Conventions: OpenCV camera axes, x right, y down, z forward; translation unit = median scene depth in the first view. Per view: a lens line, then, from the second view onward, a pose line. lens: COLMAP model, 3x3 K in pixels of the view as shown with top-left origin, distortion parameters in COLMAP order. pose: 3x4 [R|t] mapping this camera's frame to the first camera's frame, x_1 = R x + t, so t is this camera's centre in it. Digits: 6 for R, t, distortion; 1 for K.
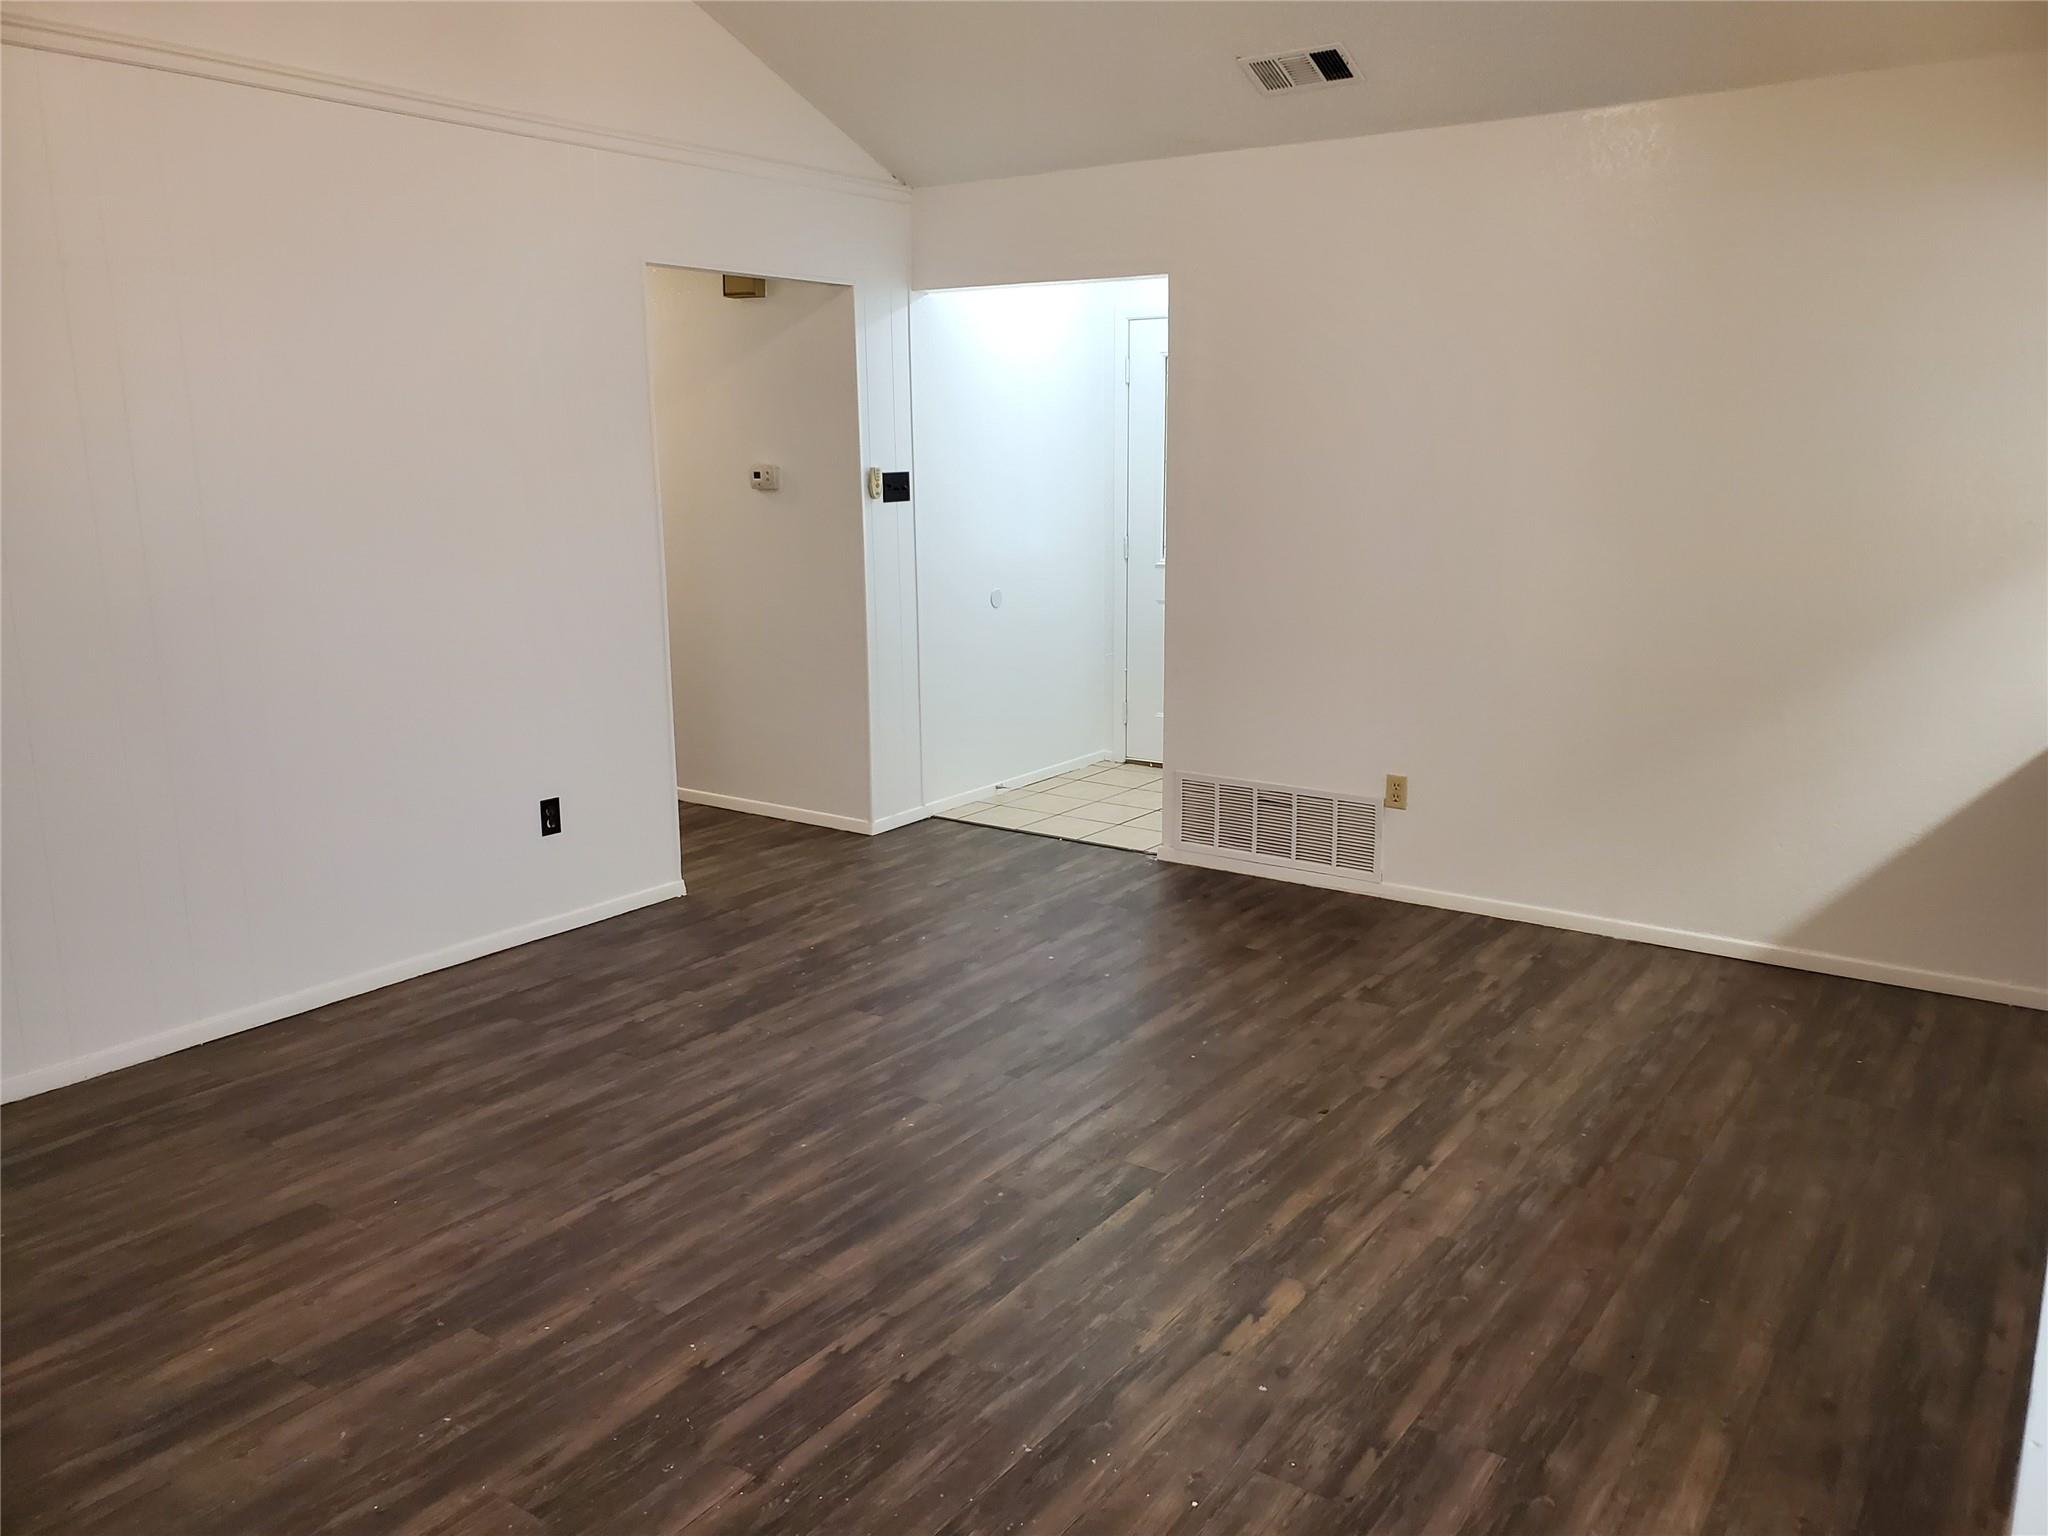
lens RADIAL K [[1588.3, 0, 1024.0], [0, 1588.3, 768.0], [0, 0, 1]] dist [-0.049908, -0.002523]
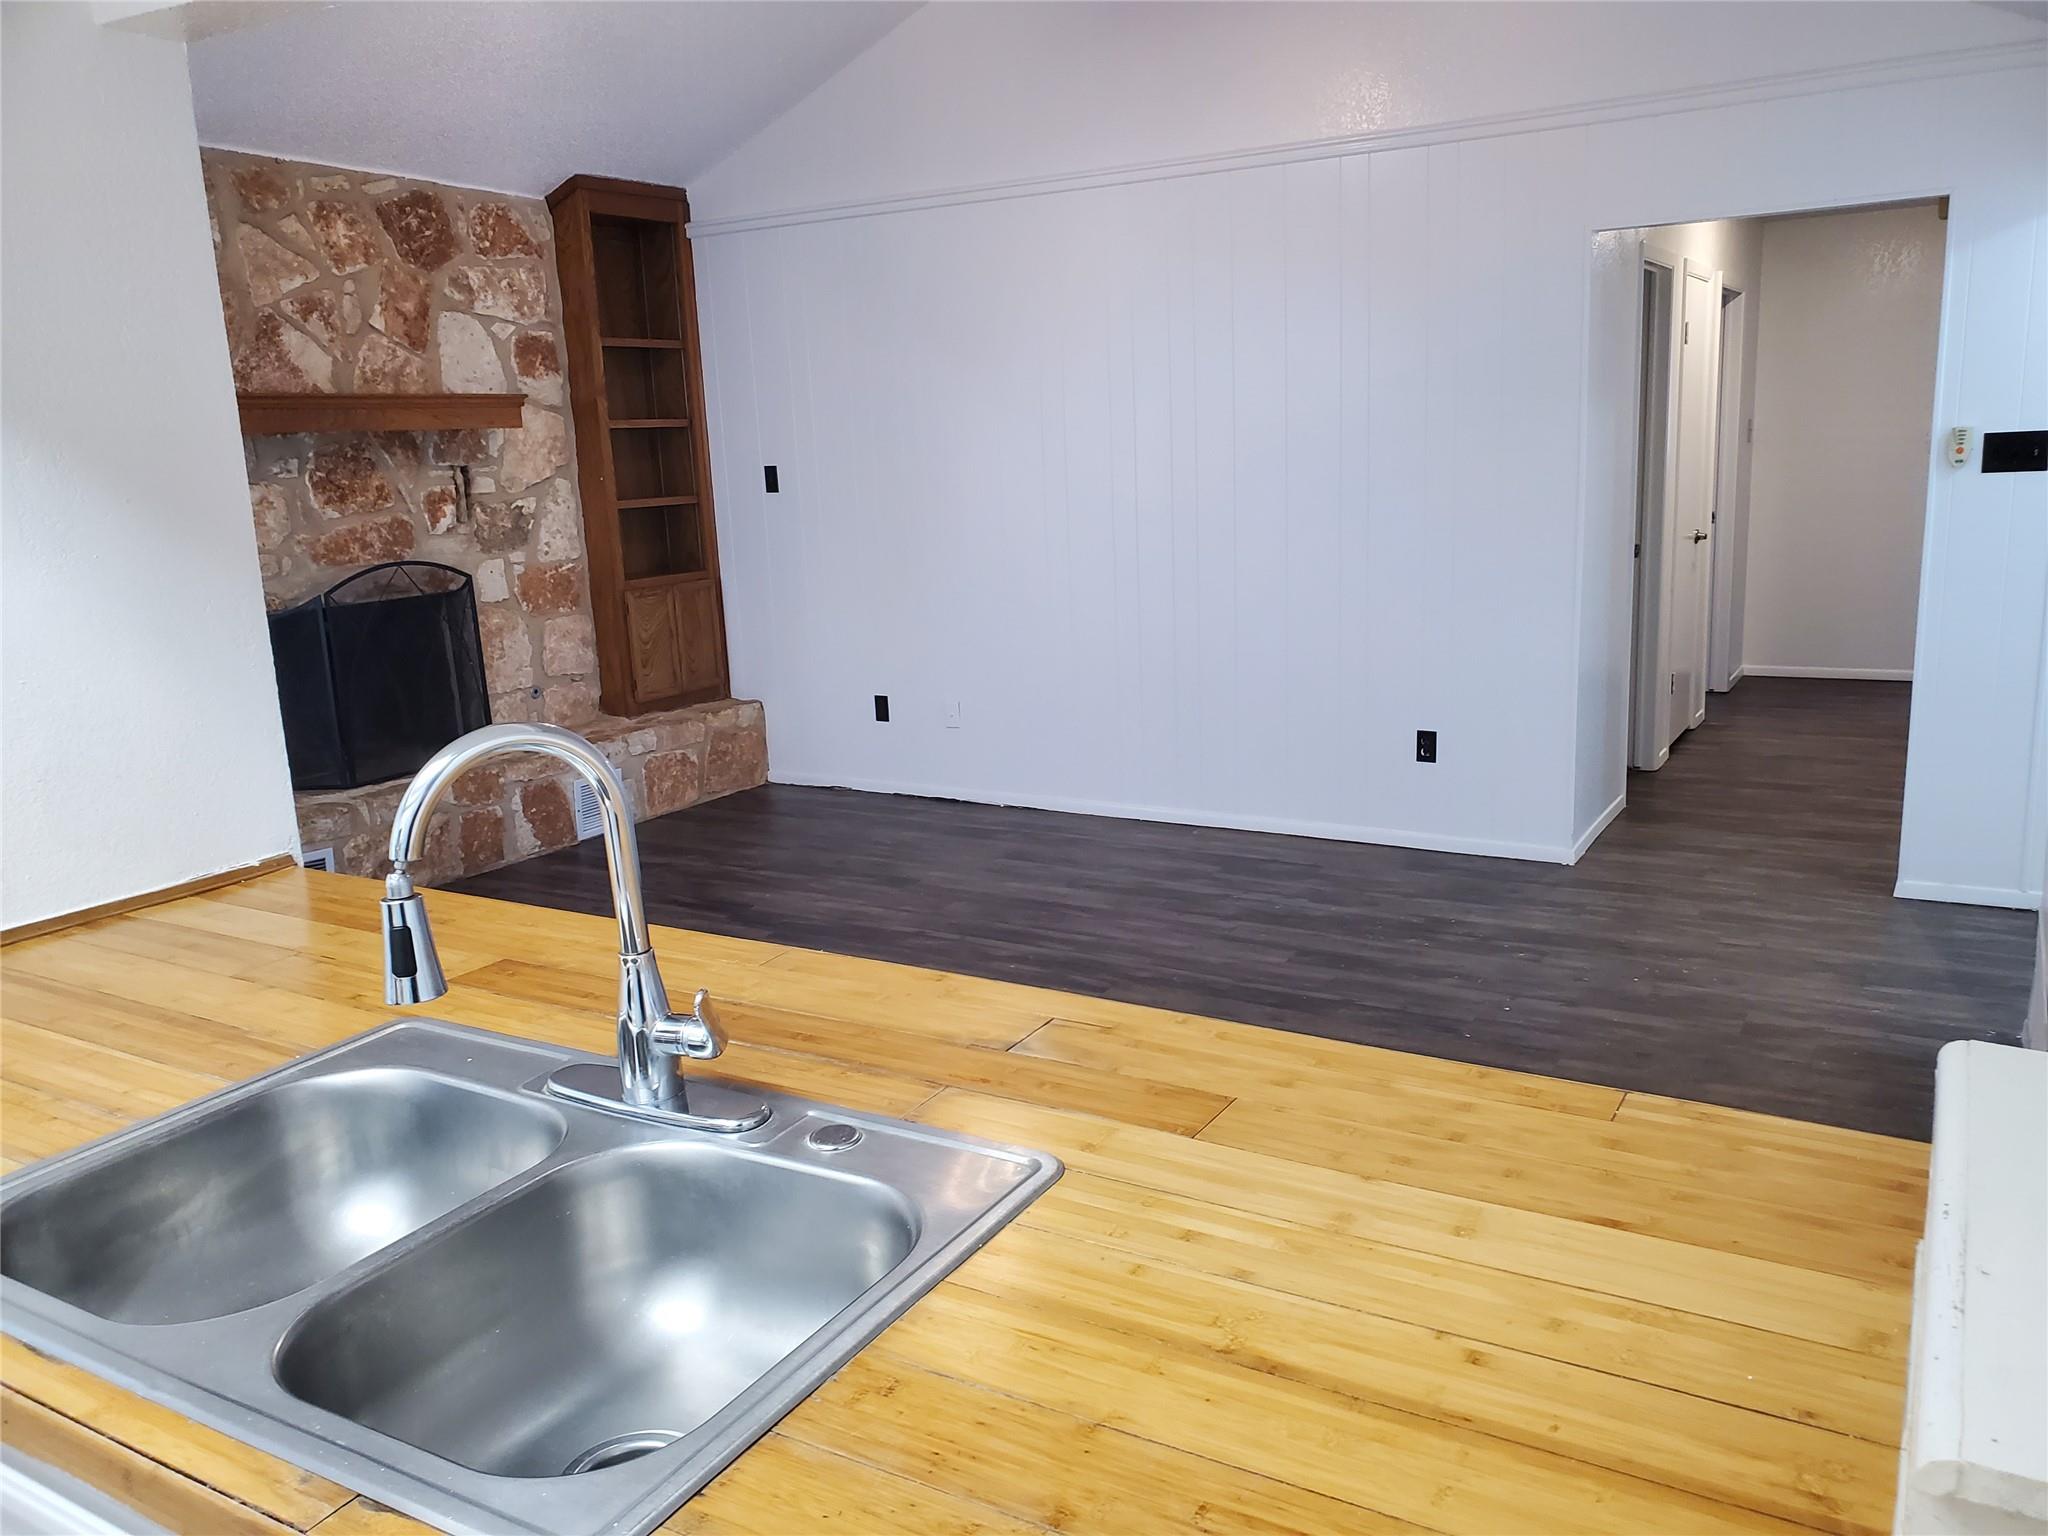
lens RADIAL K [[1523.4, 0, 1024.0], [0, 1523.4, 768.0], [0, 0, 1]] dist [0.092123, -0.077098]
pose [[0.062872, 0.213108, -0.975004, 0.902899], [-0.162629, 0.966066, 0.200668, -0.152385], [0.984682, 0.145947, 0.095396, 0.722951]]
